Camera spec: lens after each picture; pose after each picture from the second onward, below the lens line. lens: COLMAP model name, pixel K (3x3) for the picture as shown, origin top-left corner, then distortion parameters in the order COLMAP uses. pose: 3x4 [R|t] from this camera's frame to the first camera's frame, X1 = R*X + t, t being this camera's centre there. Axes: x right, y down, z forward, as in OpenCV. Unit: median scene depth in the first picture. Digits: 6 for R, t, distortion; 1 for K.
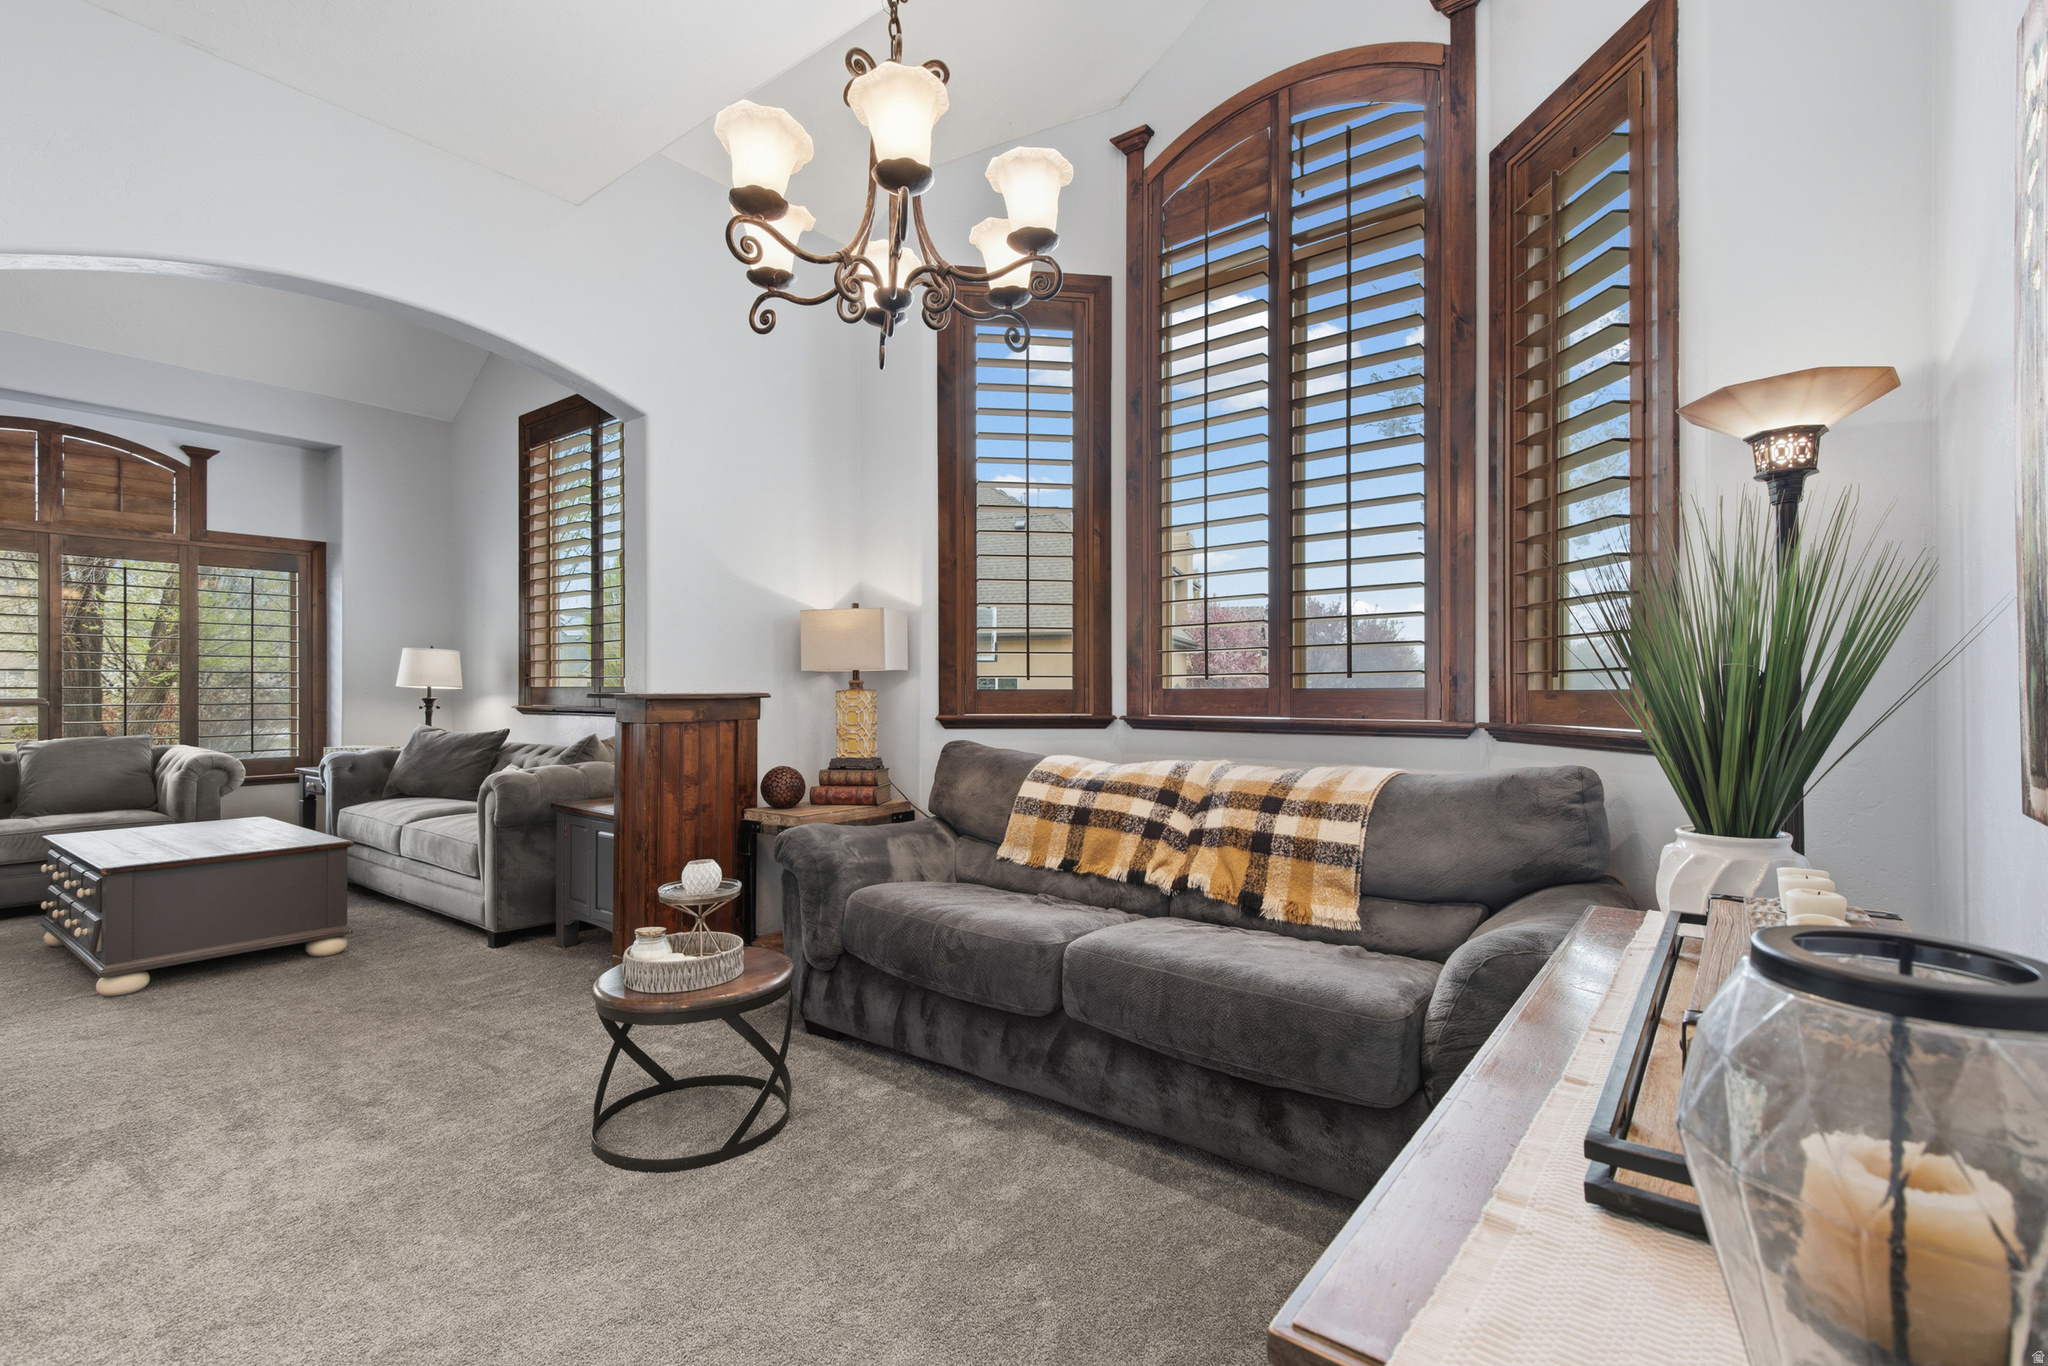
lens RADIAL K [[928.2, 0, 1027.6], [0, 928.2, 684.8], [0, 0, 1]] dist [0.014167, -0.003008]
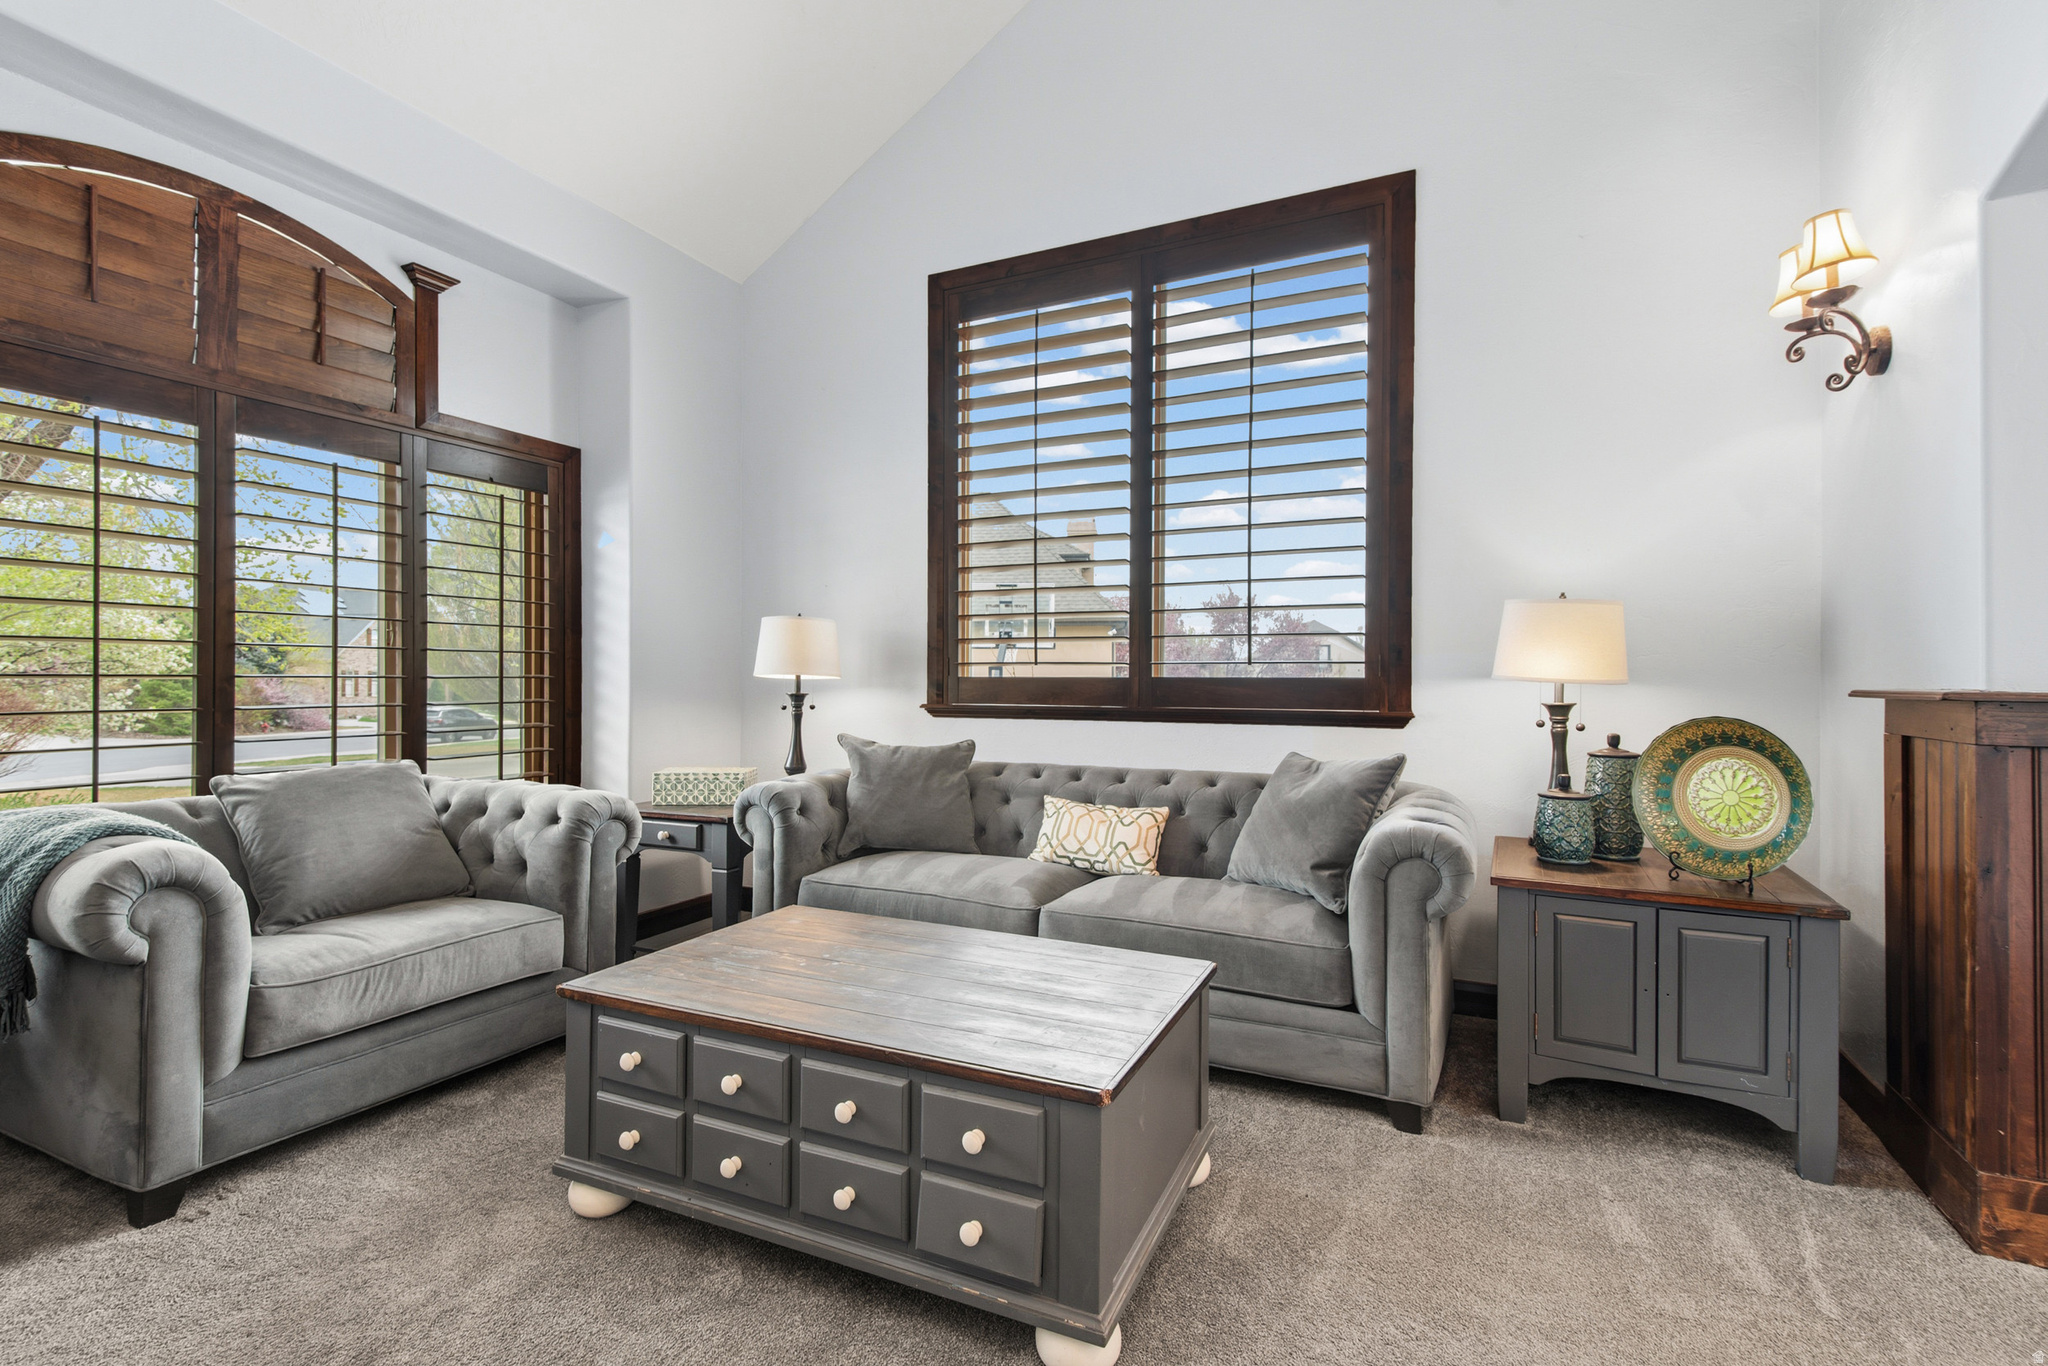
lens RADIAL K [[928.2, 0, 1025.0], [0, 928.2, 681.7], [0, 0, 1]] dist [0.014167, -0.003008]
pose [[0.976475, 0.002233, 0.215621, -0.646700], [-0.003995, 0.999962, 0.007734, 0.000651], [-0.215595, -0.008413, 0.976447, 0.341517]]
